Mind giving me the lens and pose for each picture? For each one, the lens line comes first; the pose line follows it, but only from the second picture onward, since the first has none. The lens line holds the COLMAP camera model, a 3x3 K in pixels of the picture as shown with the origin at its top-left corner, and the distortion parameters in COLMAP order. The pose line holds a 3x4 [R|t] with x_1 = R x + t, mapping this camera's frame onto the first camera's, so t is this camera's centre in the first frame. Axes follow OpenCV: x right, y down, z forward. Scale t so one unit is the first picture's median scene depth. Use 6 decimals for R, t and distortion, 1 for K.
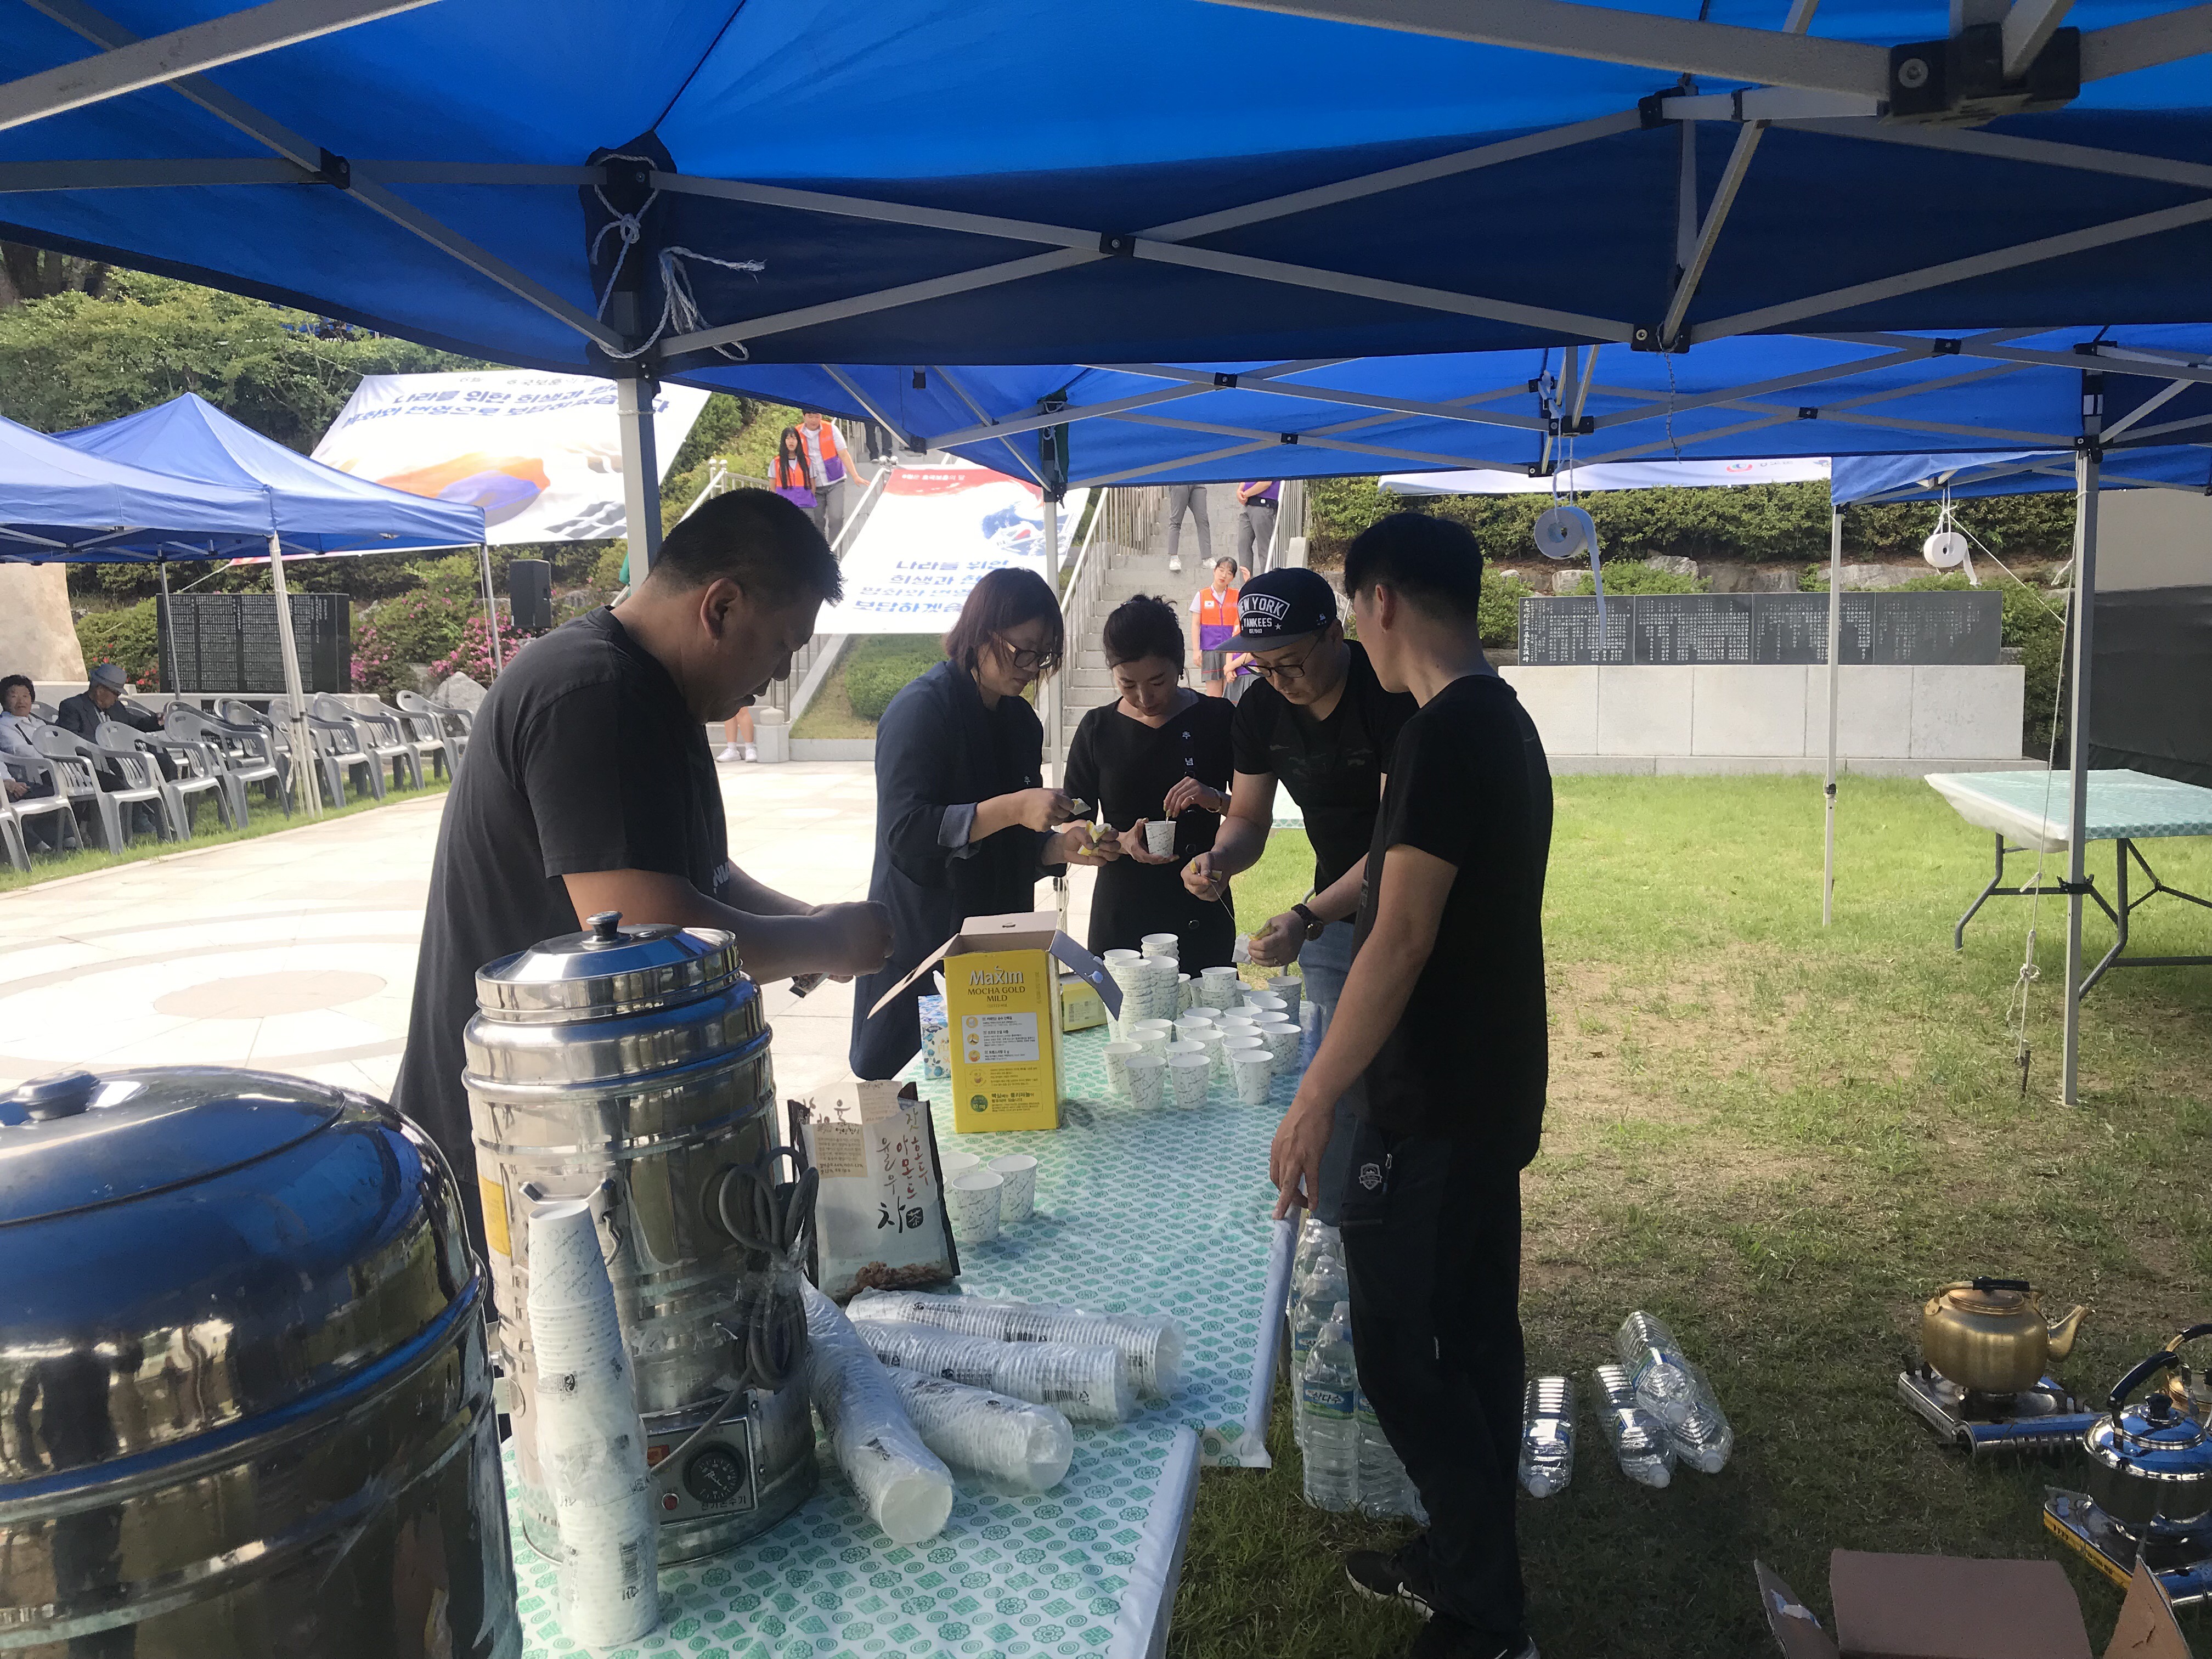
lens RADIAL K [[1802.7, 0, 1106.0], [0, 1802.7, 829.5], [0, 0, 1]] dist [0.102379, -0.201441]
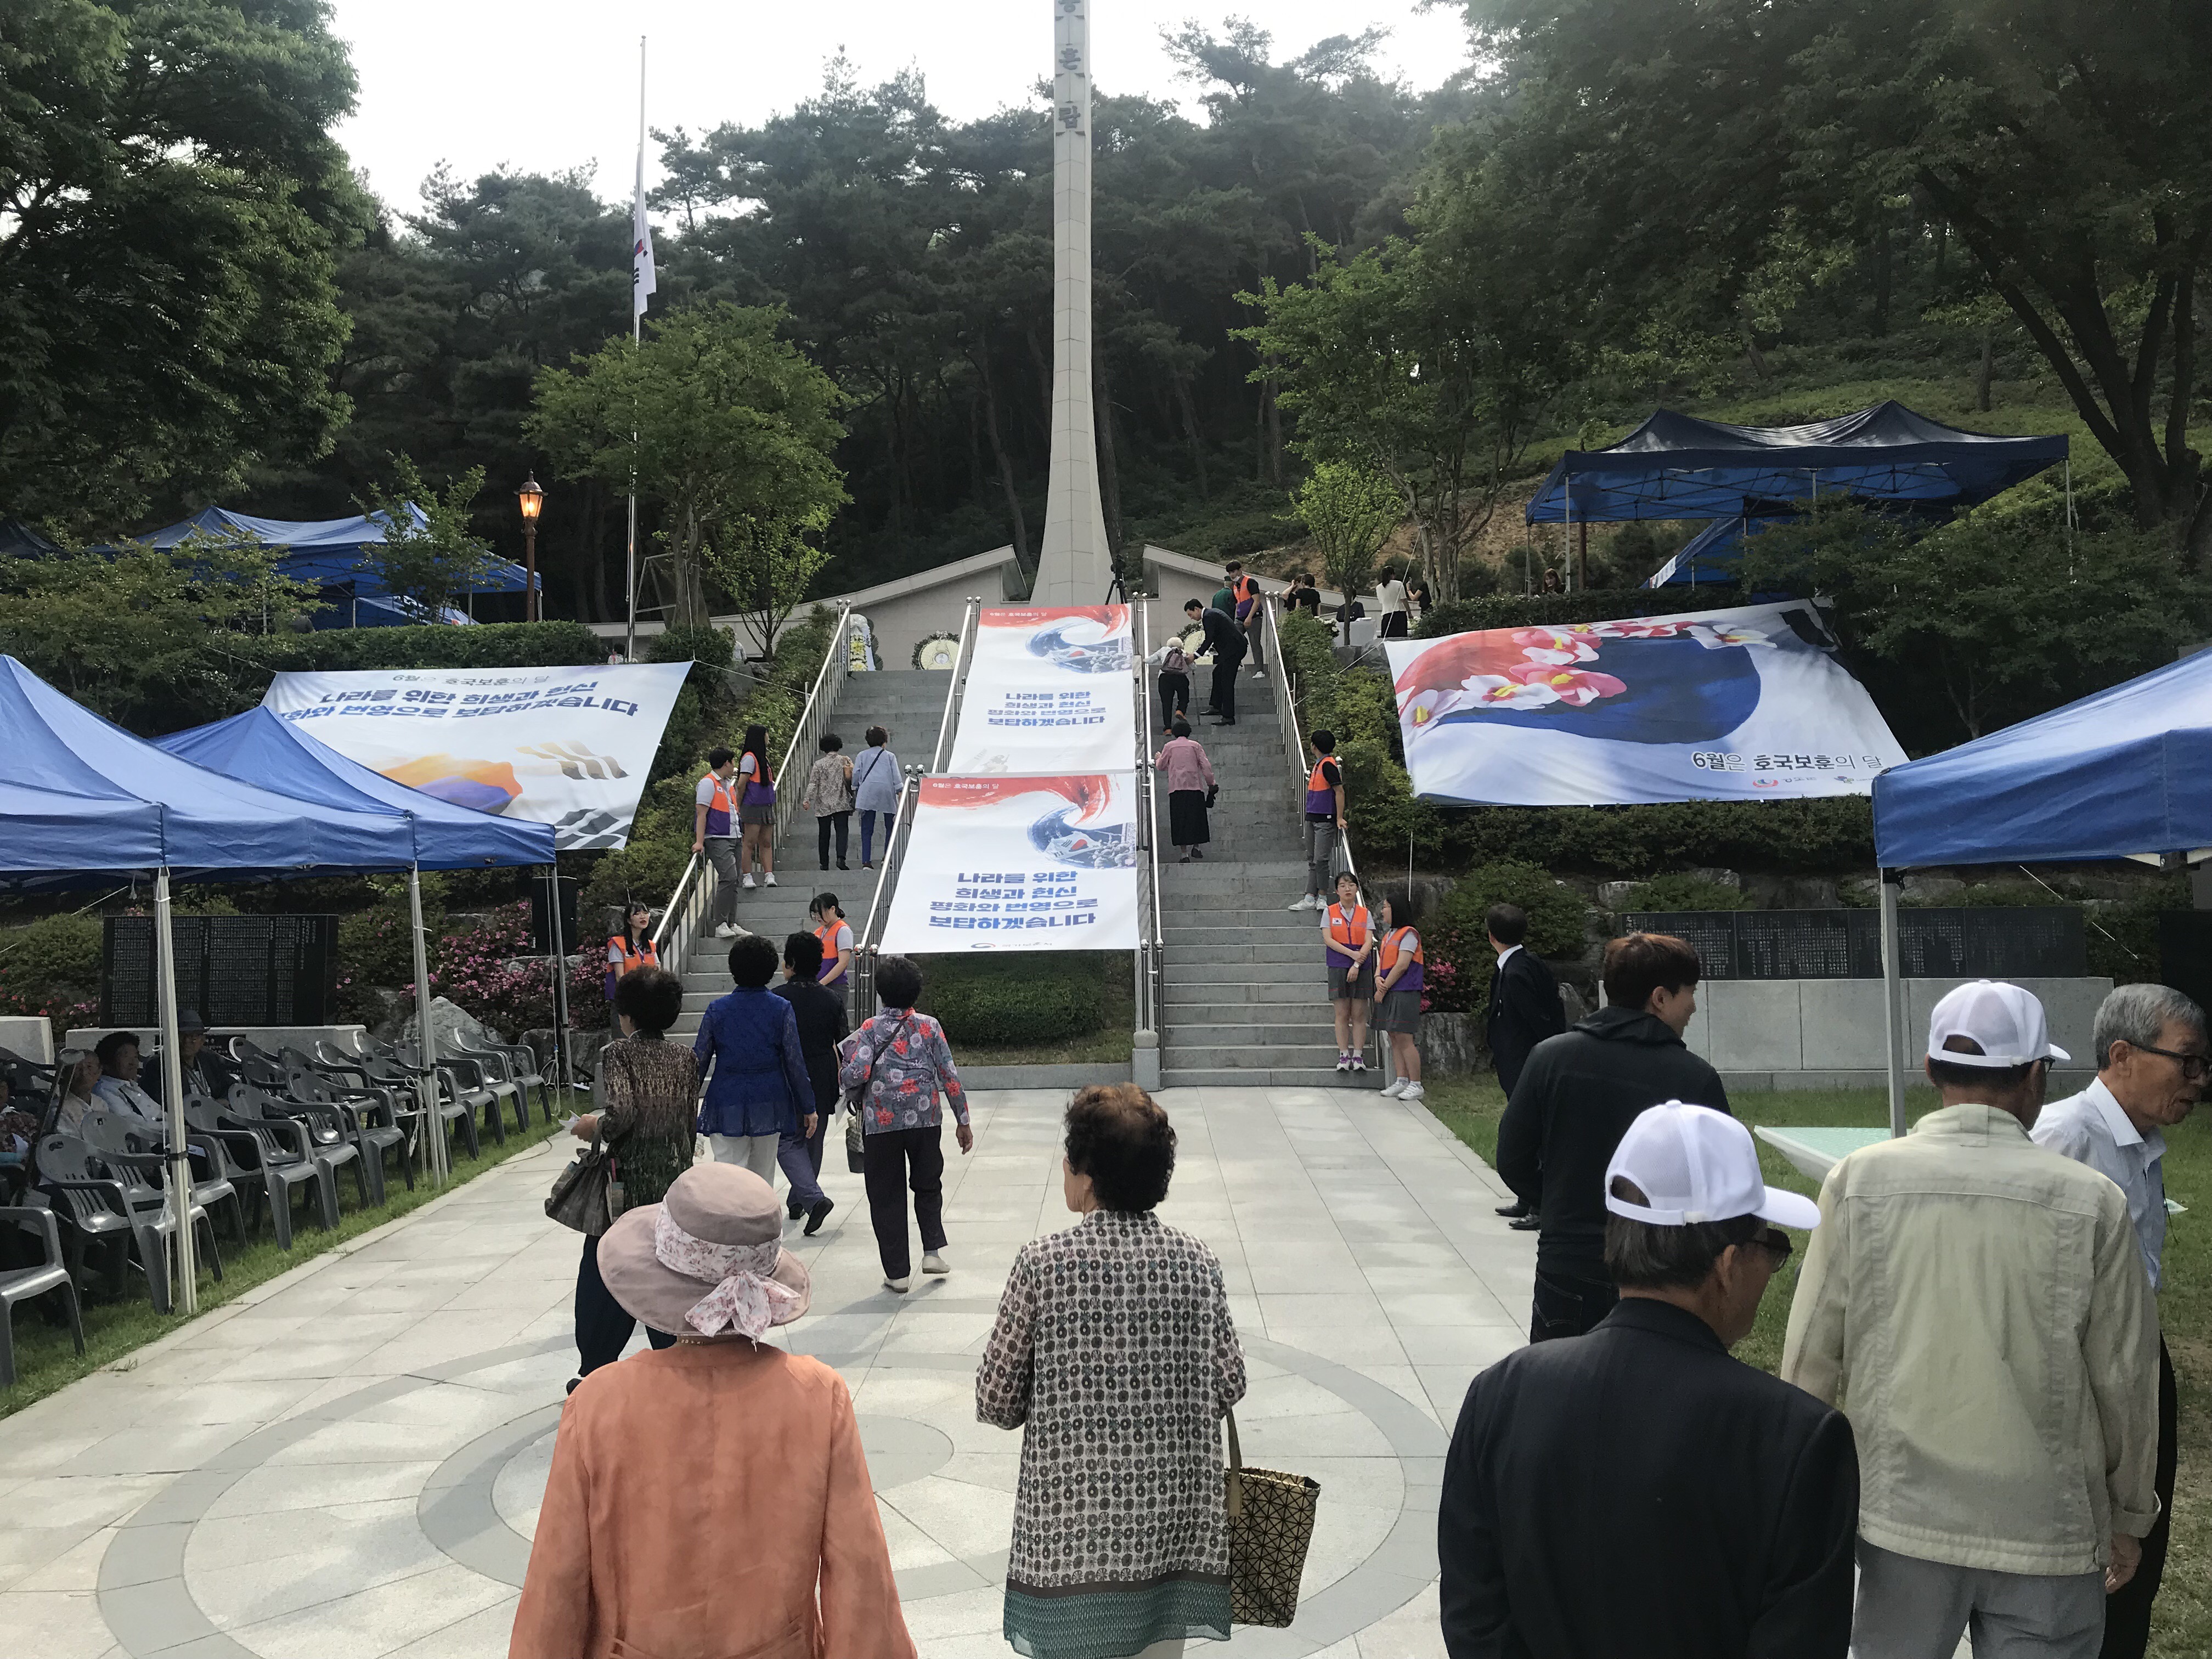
lens RADIAL K [[1802.7, 0, 1106.0], [0, 1802.7, 829.5], [0, 0, 1]] dist [0.102379, -0.201441]
pose [[0.986394, -0.000384, 0.164397, -0.180822], [0.025539, 0.988215, -0.150925, -0.023943], [-0.162402, 0.153070, 0.974780, 0.050345]]
